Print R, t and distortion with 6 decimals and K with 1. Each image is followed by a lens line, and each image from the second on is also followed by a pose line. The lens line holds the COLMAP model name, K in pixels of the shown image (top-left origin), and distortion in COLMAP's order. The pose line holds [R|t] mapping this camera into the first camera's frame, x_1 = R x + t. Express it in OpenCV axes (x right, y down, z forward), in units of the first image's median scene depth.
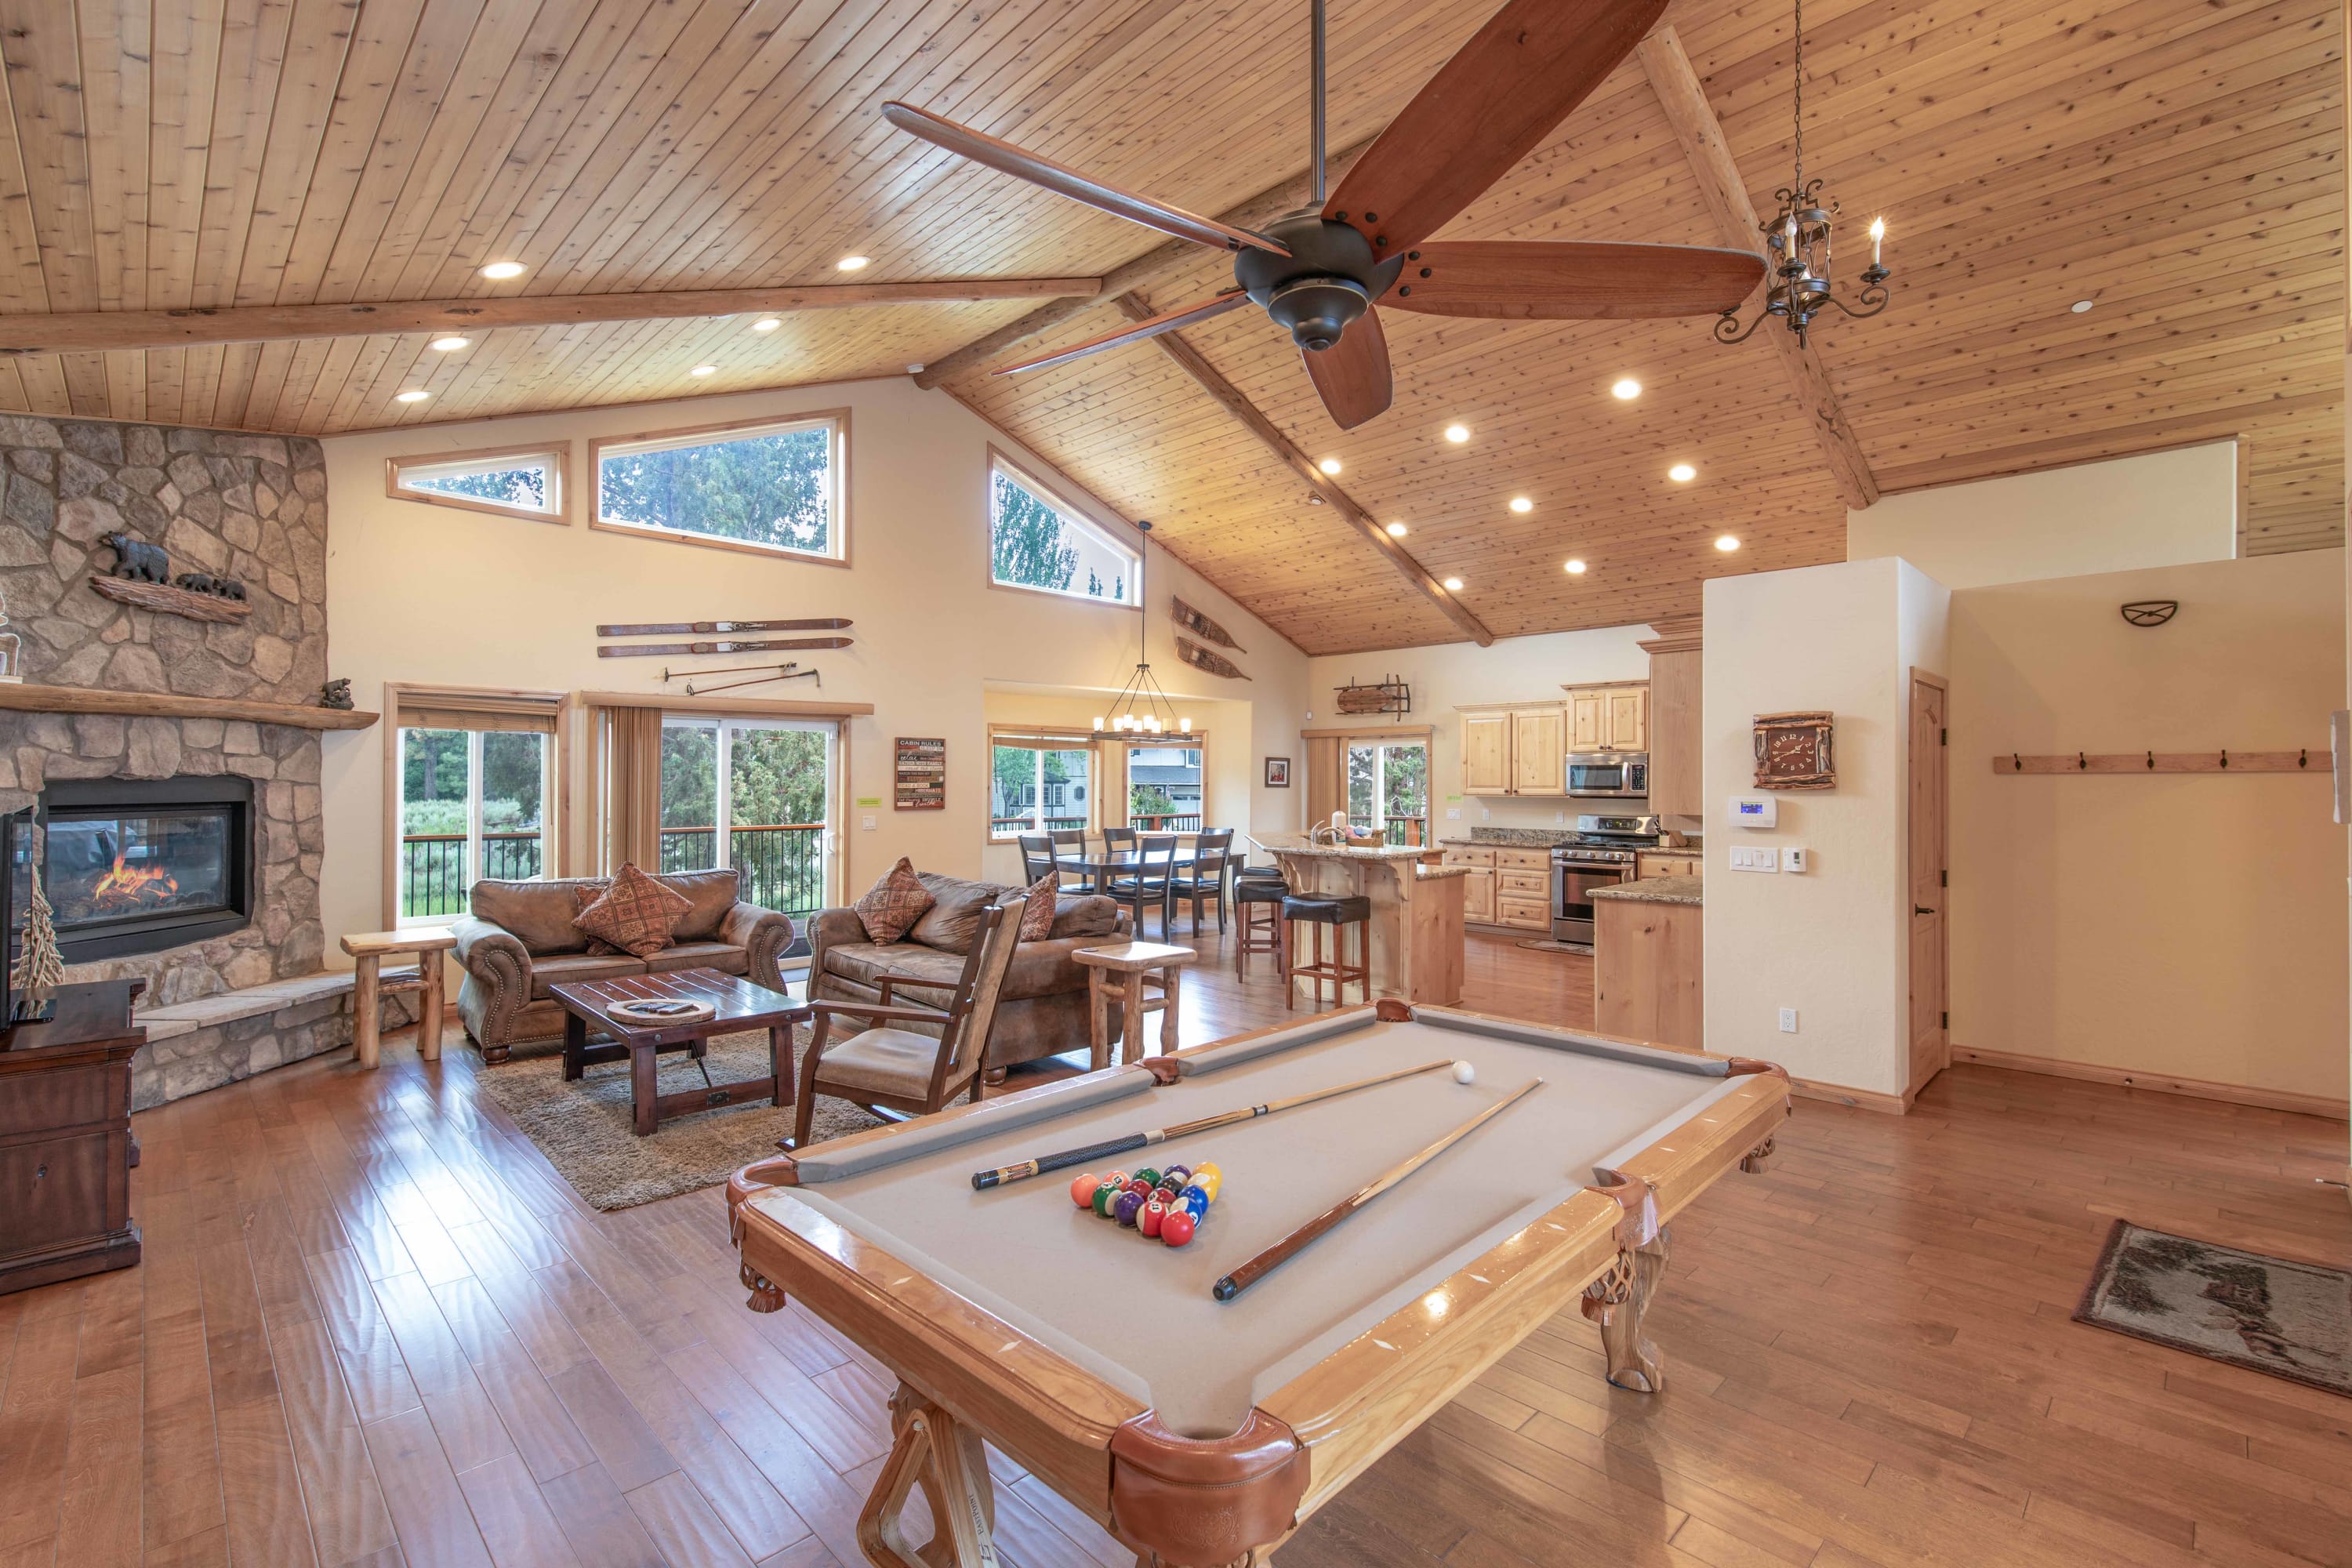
lens RADIAL K [[1047.4, 0, 1184.8], [0, 1047.4, 773.1], [0, 0, 1]] dist [-0.000540, 0.000085]
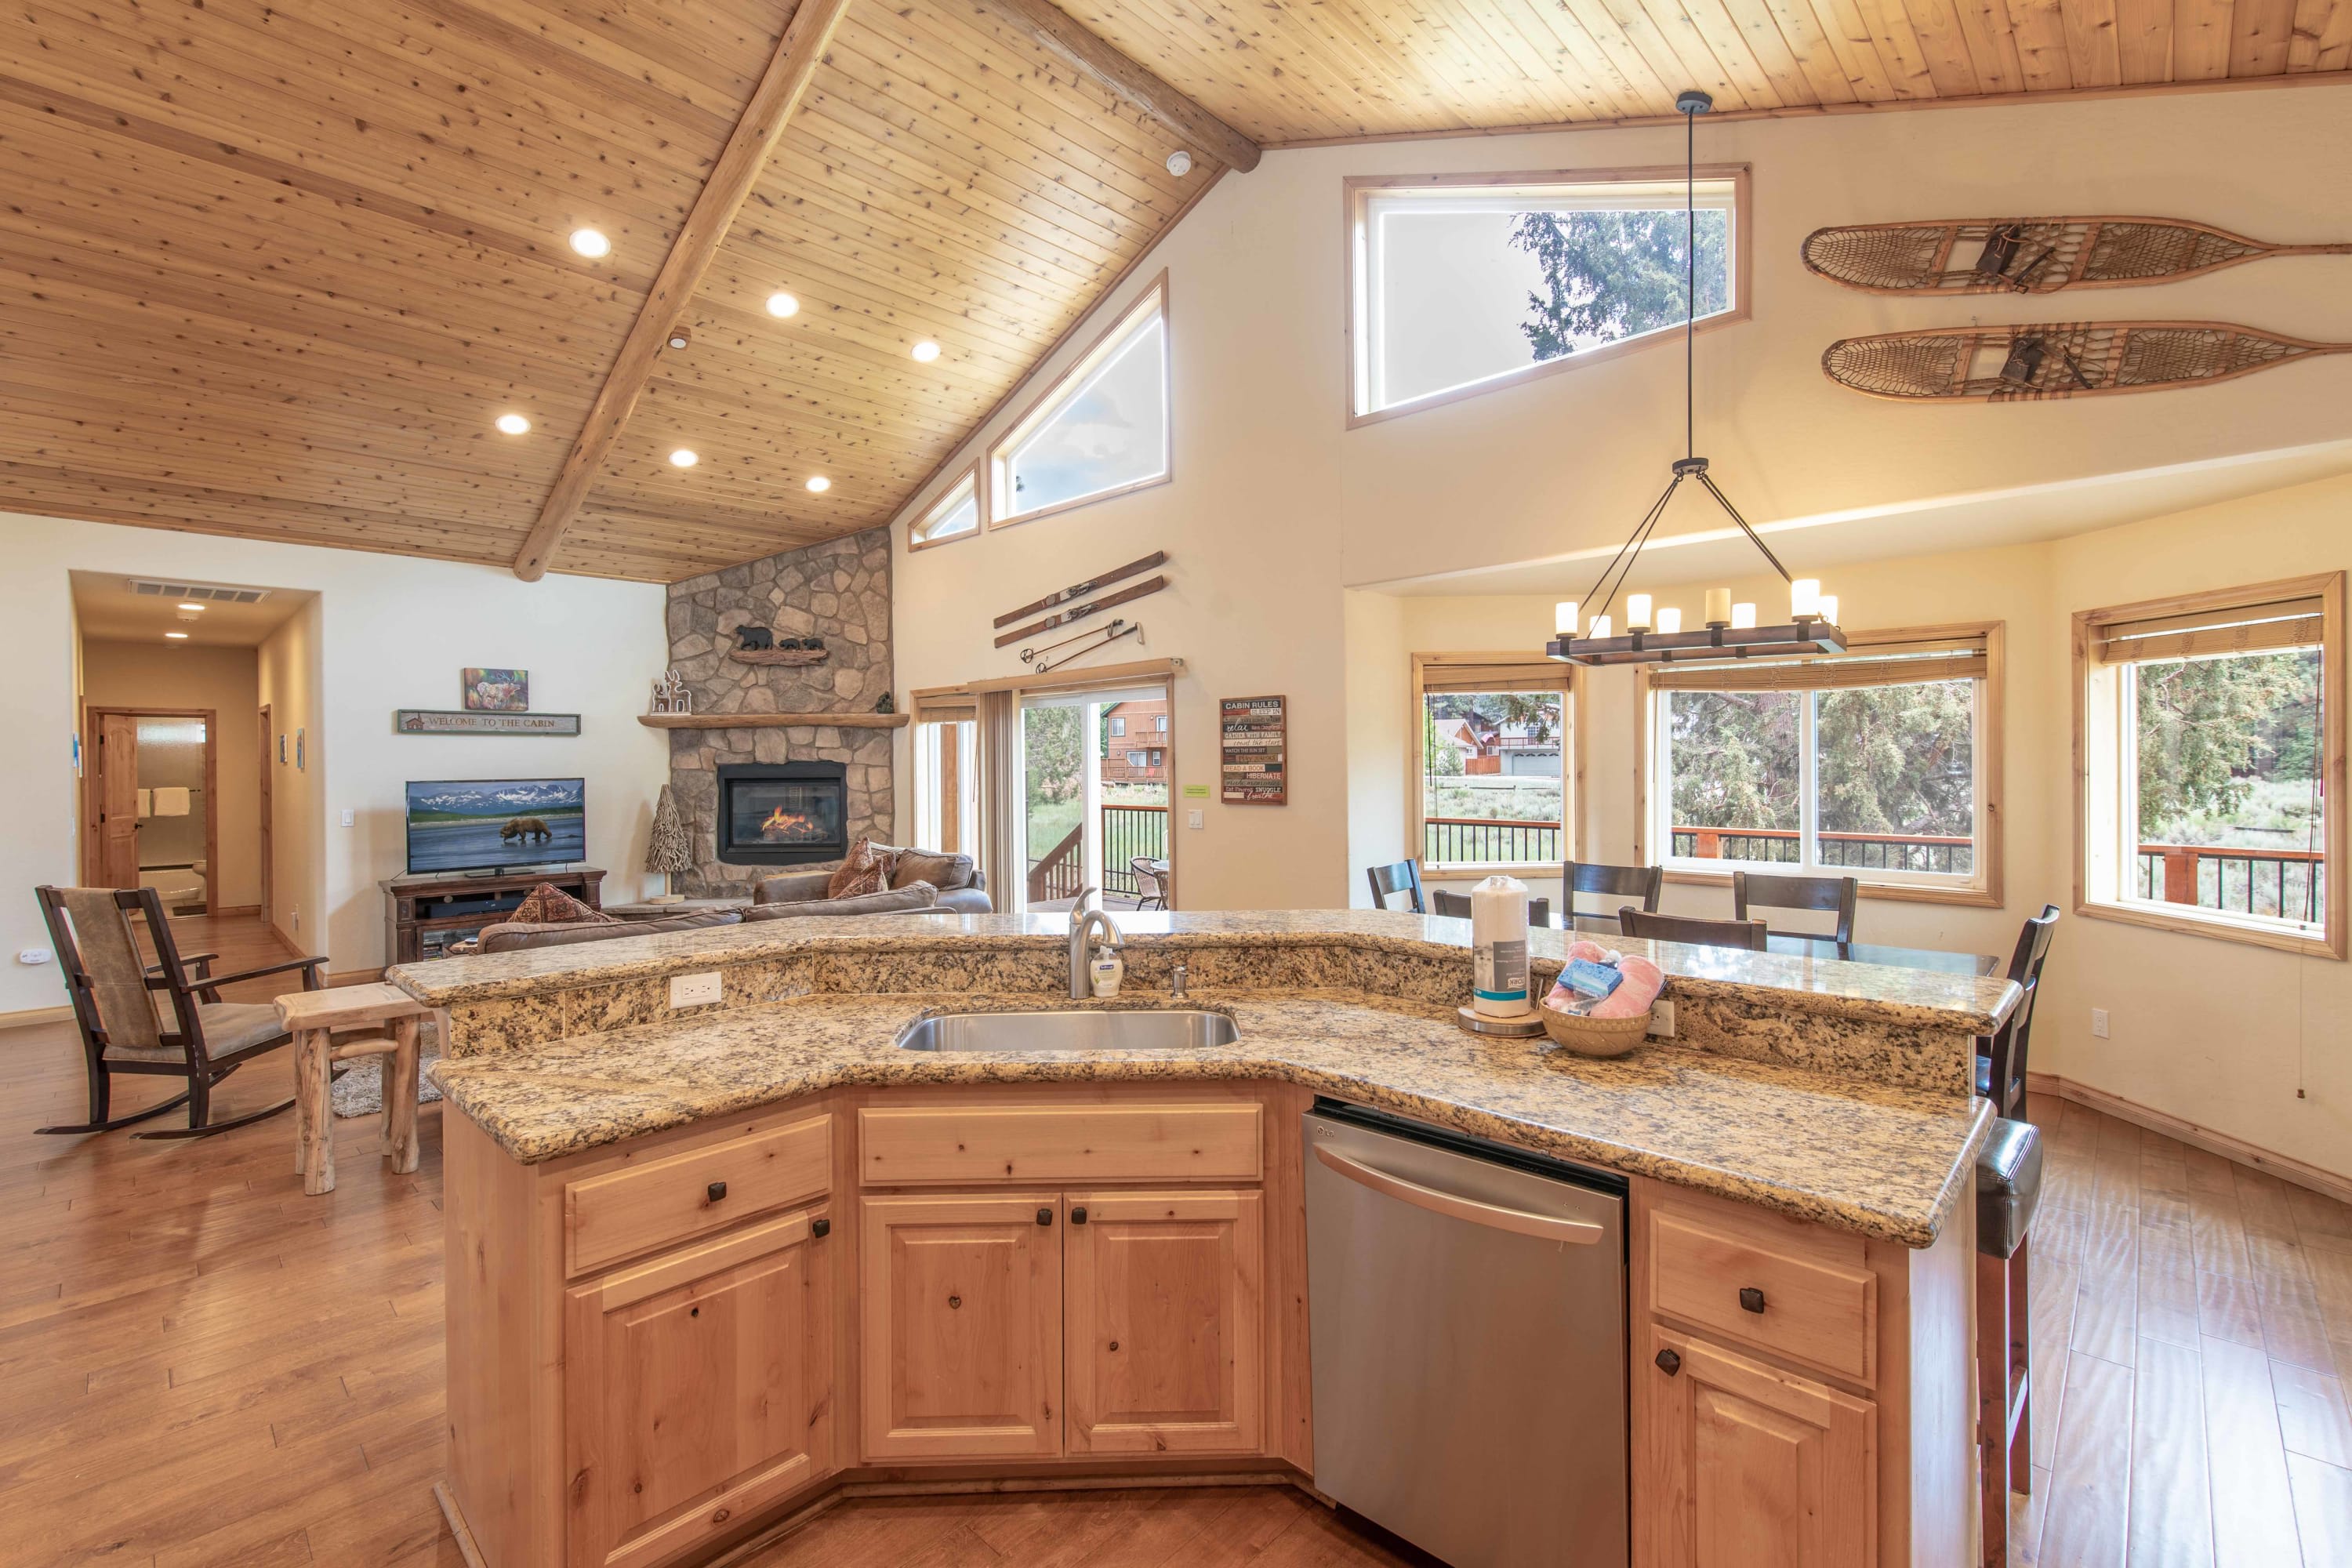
lens RADIAL K [[1023.3, 0, 1142.9], [0, 1023.3, 761.4], [0, 0, 1]] dist [0.000708, -0.000606]
pose [[0.007707, -0.001650, -0.999969, 0.592100], [0.014066, 0.999900, -0.001541, 0.011031], [0.999871, -0.014054, 0.007730, 1.368561]]
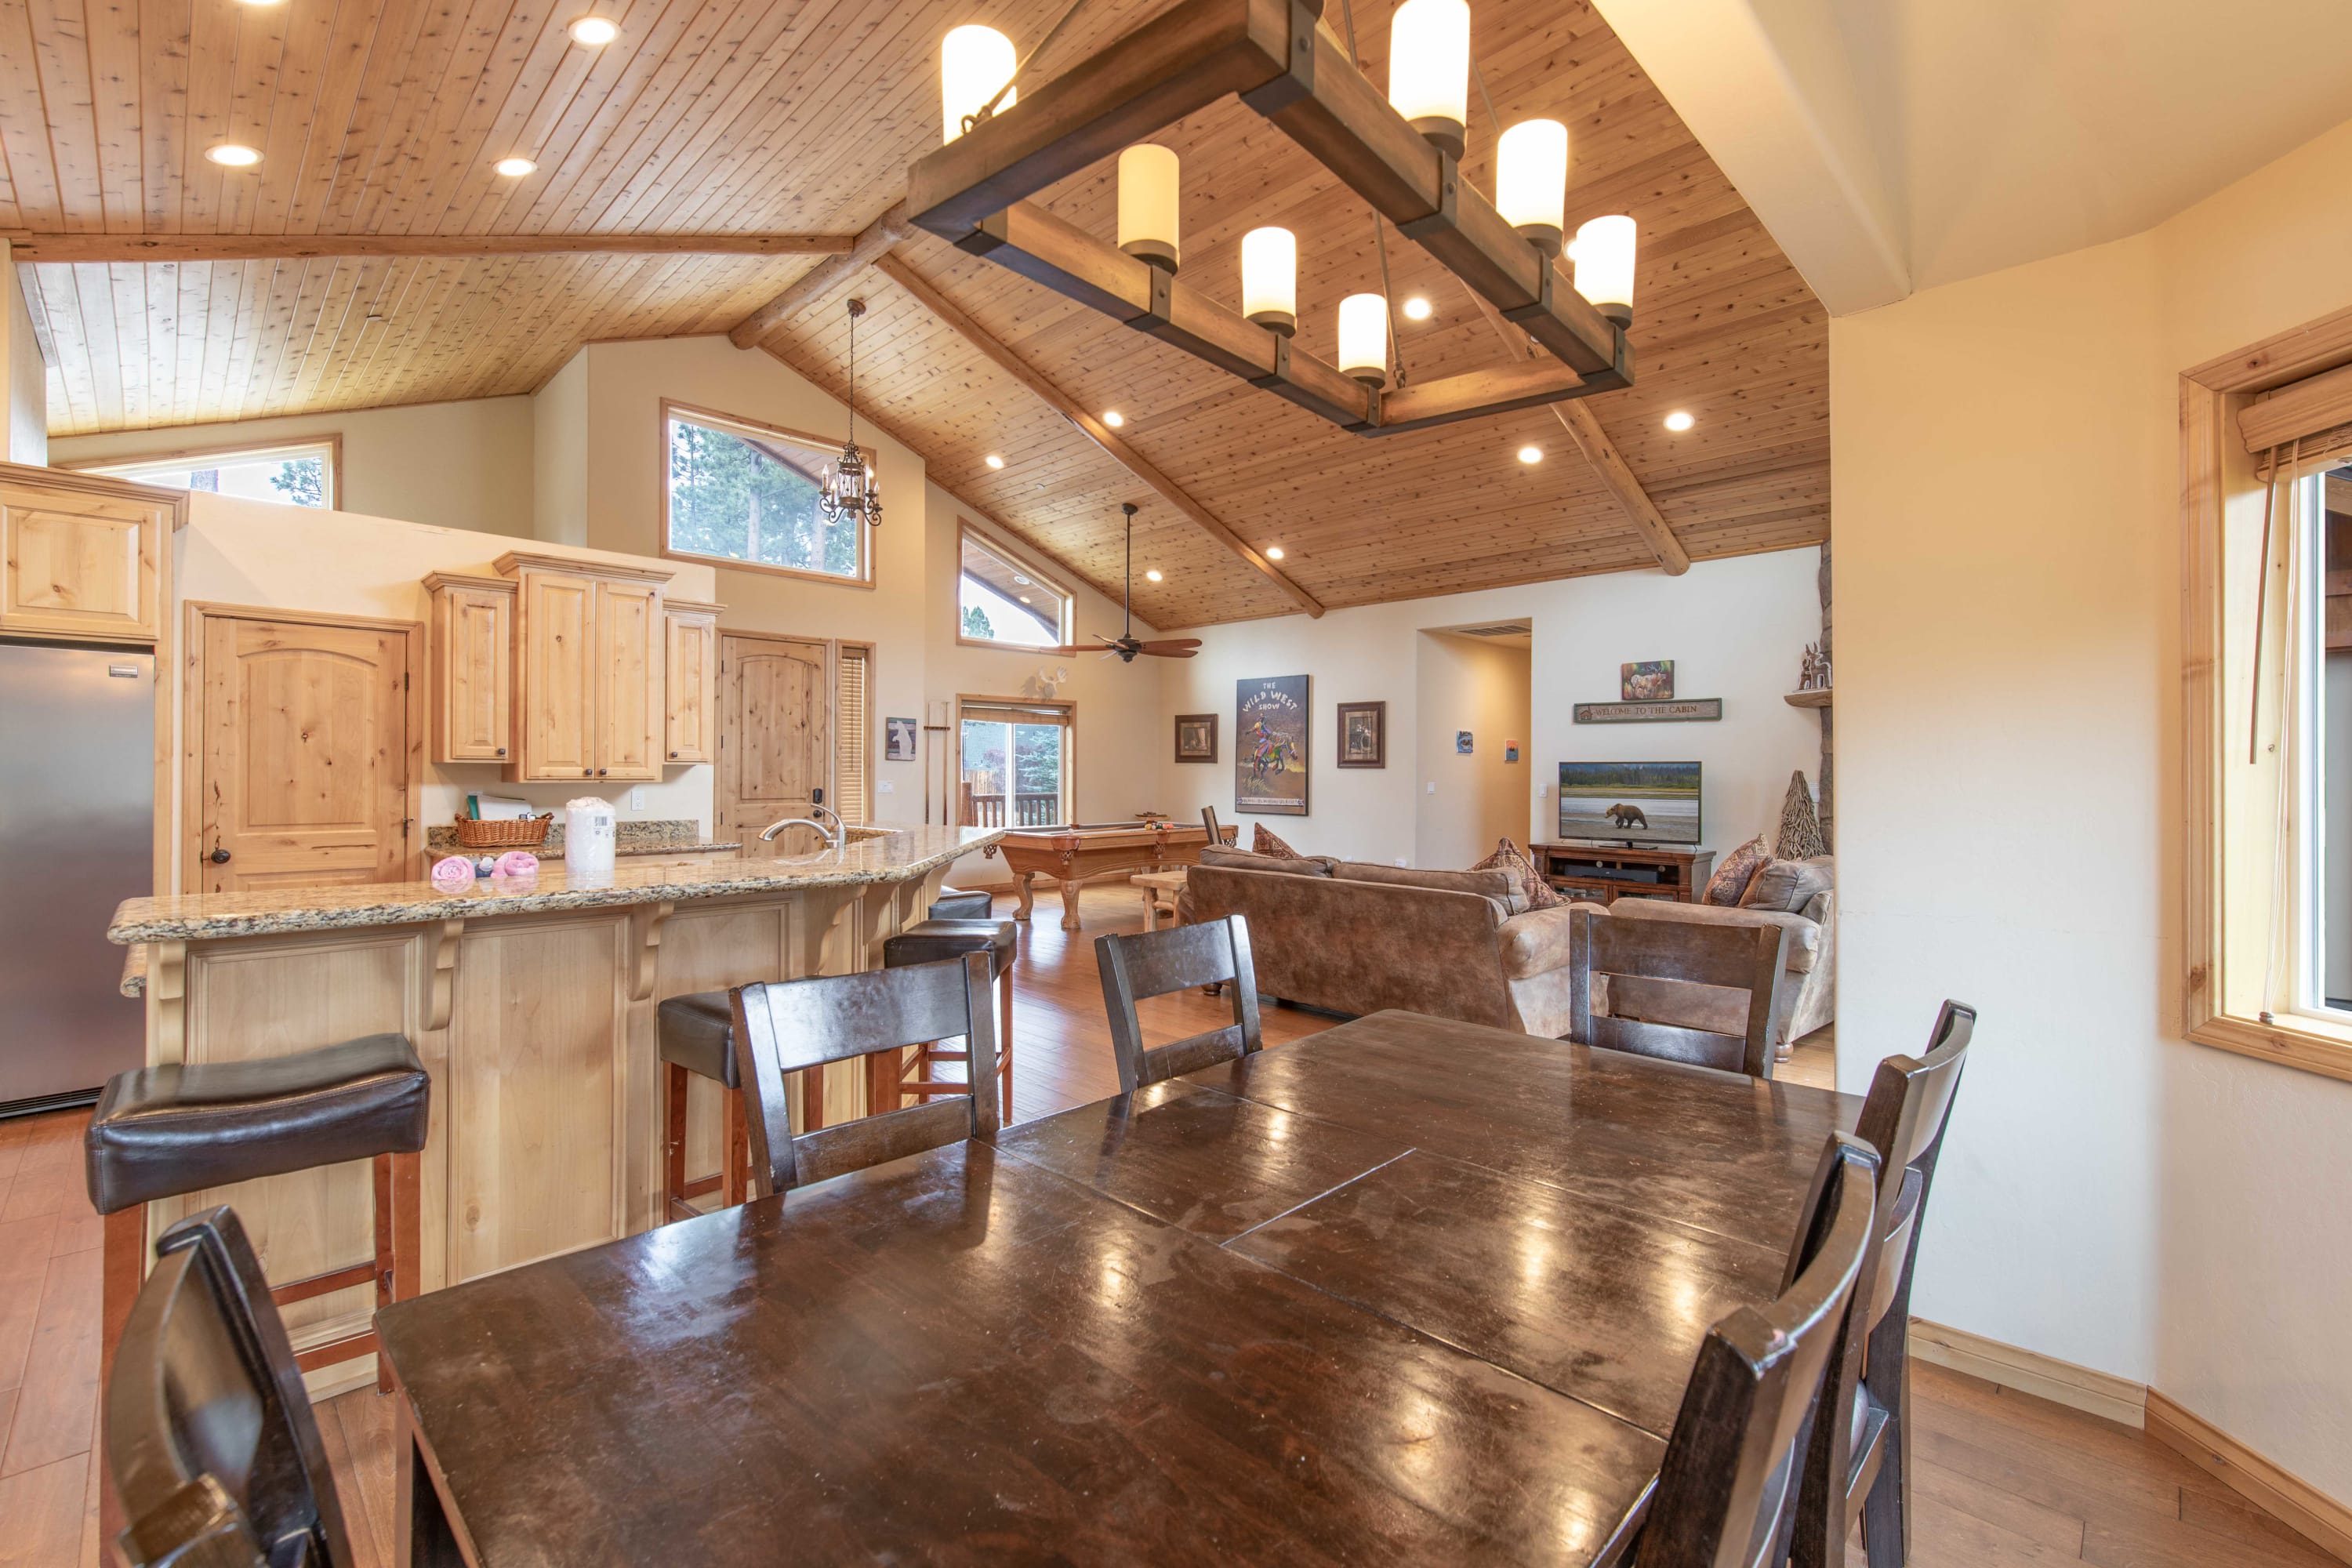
lens RADIAL K [[995.6, 0, 1176.0], [0, 995.6, 784.0], [0, 0, 1]] dist [-0.000316, -0.000046]
pose [[-0.999914, -0.008426, -0.010036, -0.033348], [-0.008533, 0.999907, 0.010607, 0.041566], [0.009946, 0.010691, -0.999893, 1.942954]]
